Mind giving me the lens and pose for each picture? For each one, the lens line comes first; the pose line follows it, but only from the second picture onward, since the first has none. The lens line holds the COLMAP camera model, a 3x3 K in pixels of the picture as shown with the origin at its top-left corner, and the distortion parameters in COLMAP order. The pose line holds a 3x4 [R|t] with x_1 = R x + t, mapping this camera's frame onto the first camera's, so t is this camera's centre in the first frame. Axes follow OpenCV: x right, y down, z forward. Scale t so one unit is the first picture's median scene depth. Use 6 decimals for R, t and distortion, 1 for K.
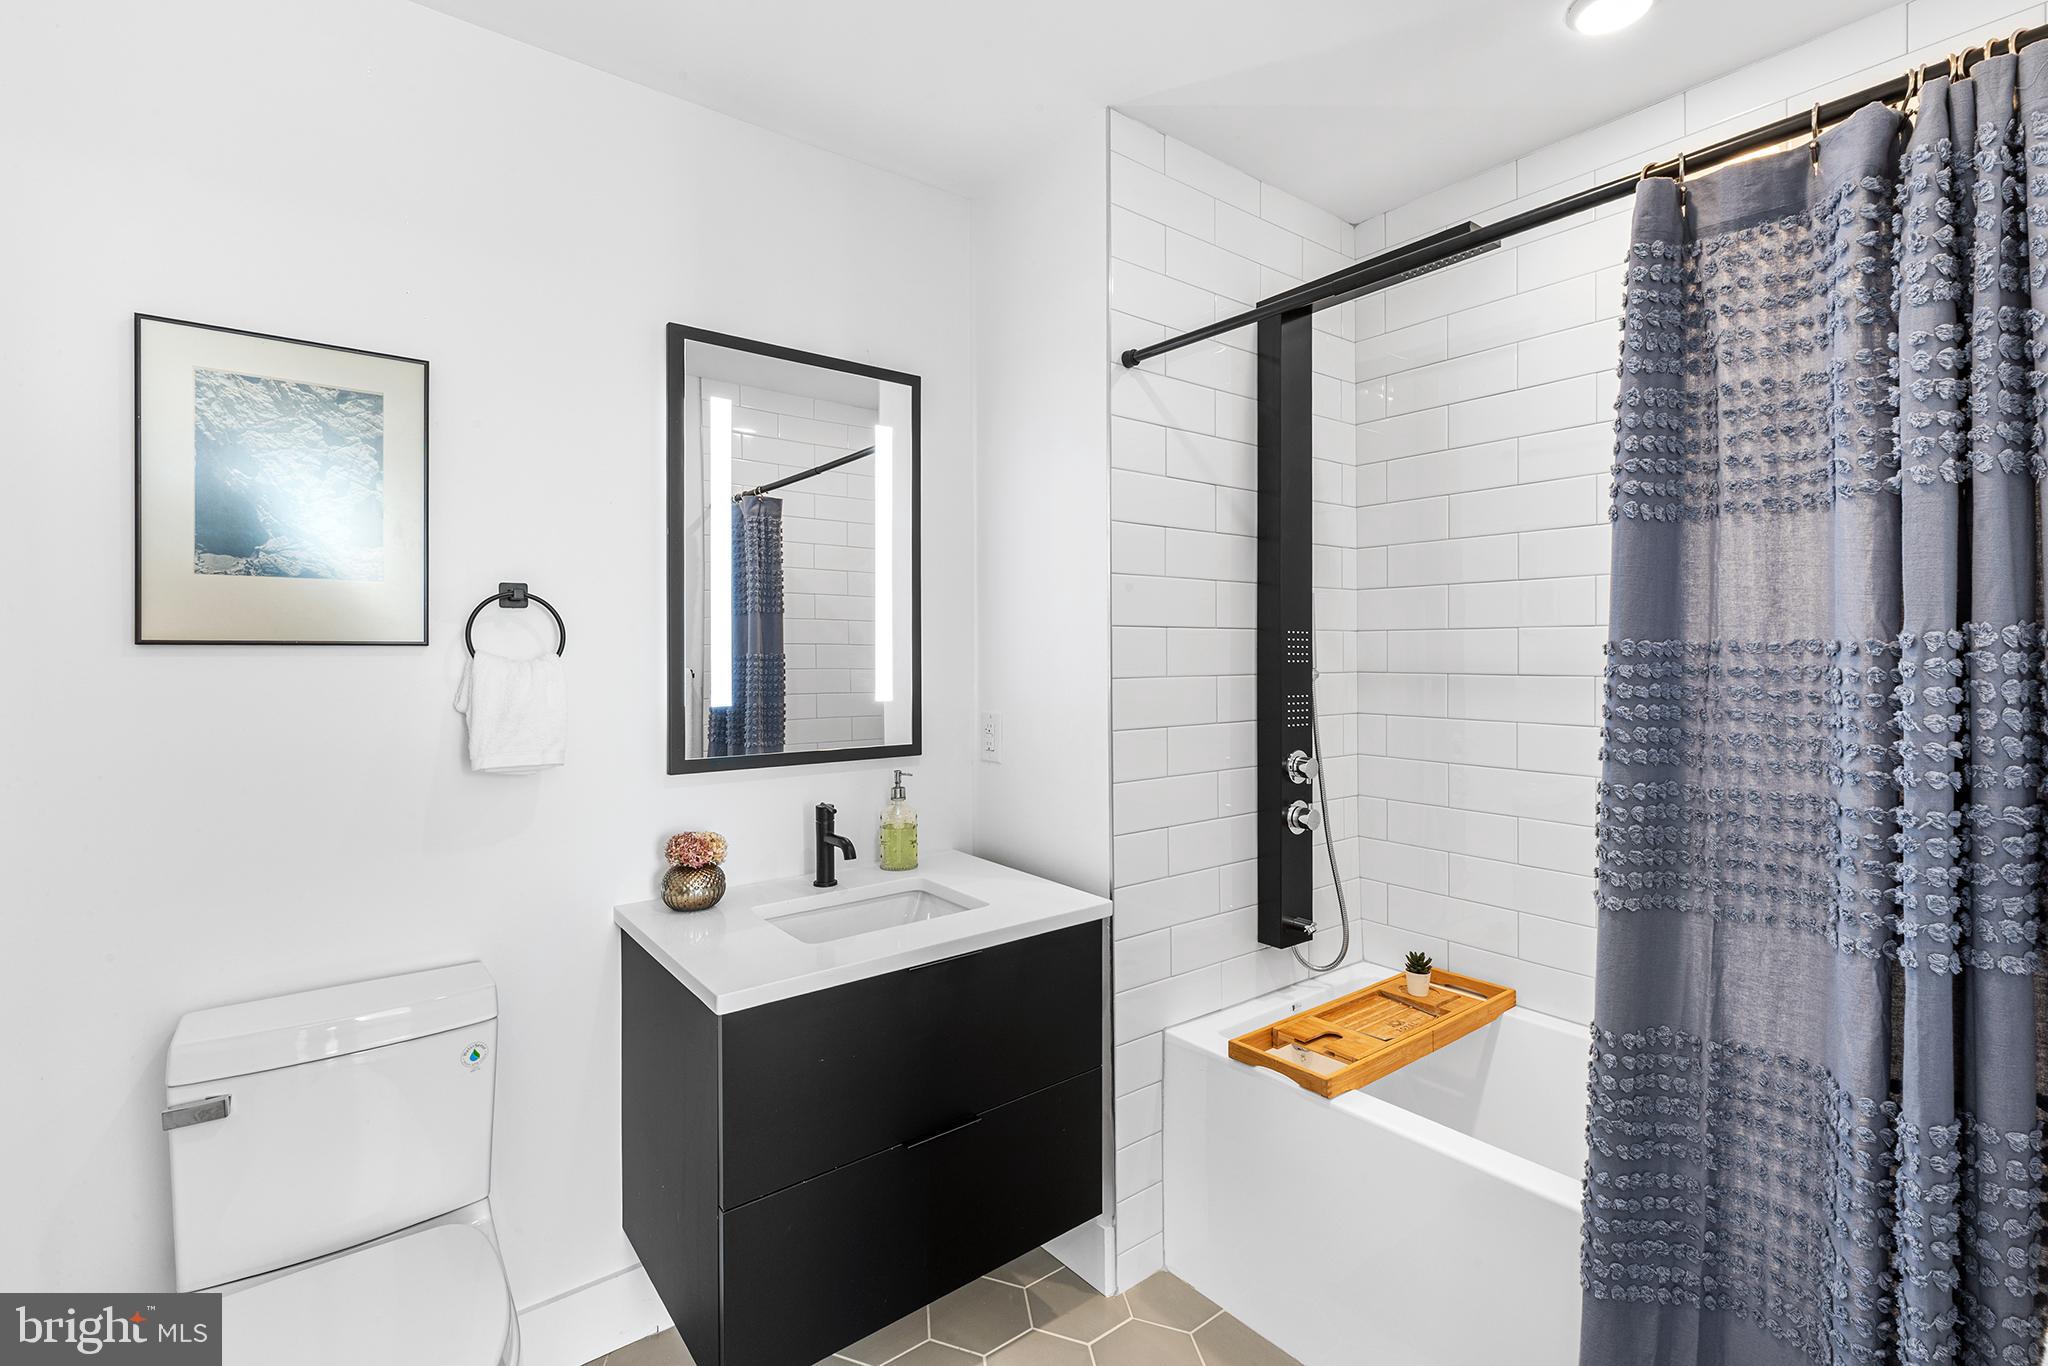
lens RADIAL K [[934.0, 0, 1017.2], [0, 934.0, 668.3], [0, 0, 1]] dist [0.004925, -0.000204]
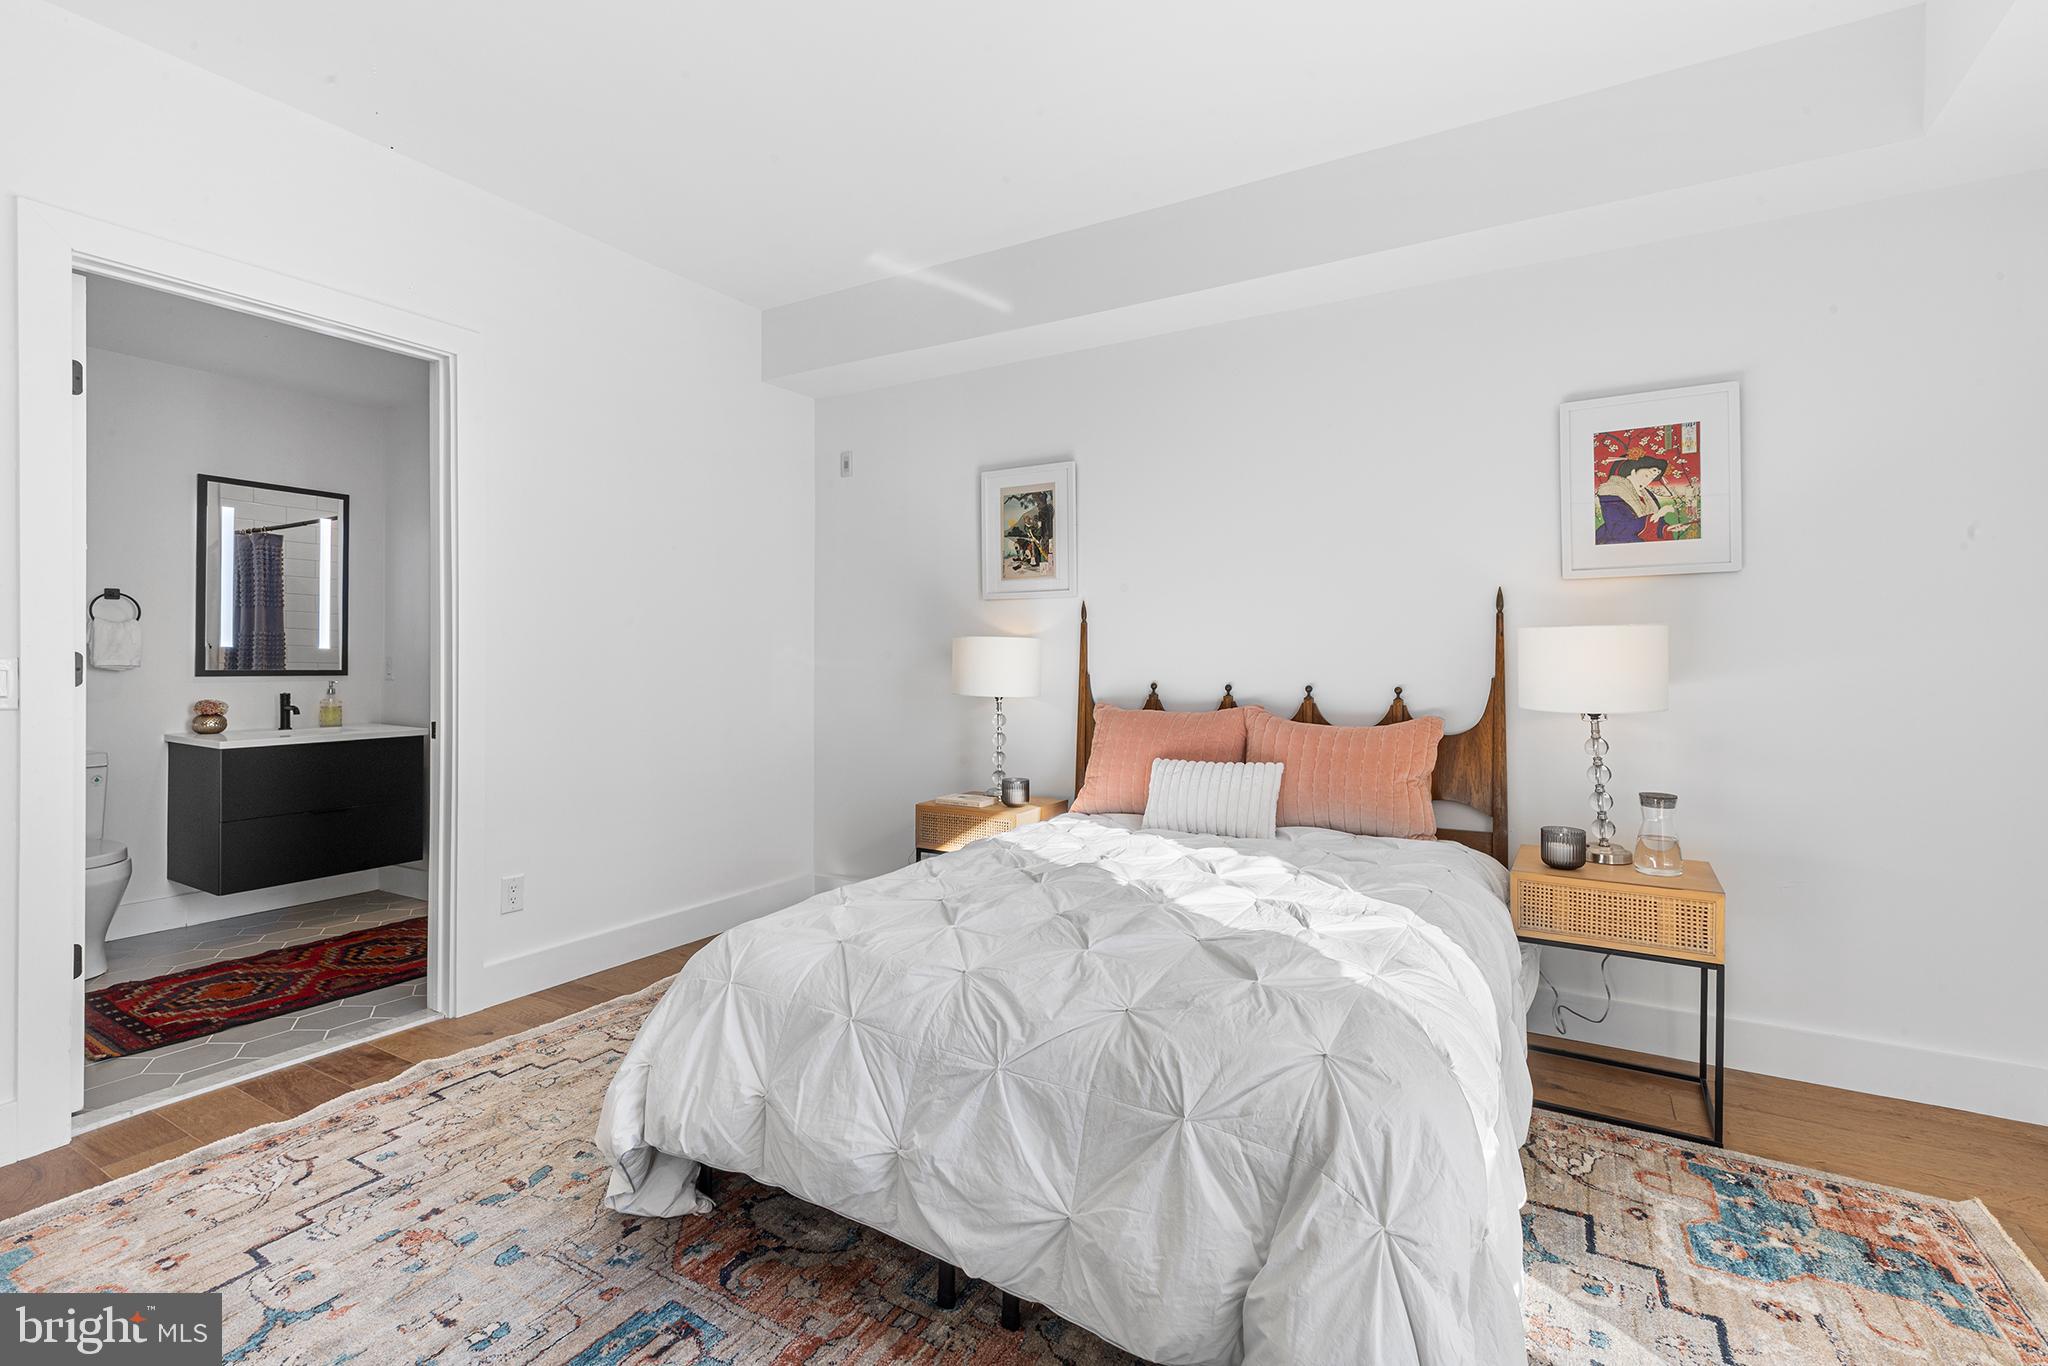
lens RADIAL K [[934.0, 0, 1036.5], [0, 934.0, 664.7], [0, 0, 1]] dist [0.004925, -0.000204]
pose [[0.927014, 0.005714, 0.374982, 0.640998], [-0.001462, 0.999931, -0.011622, 0.108515], [-0.375023, 0.010226, 0.926959, -1.808195]]
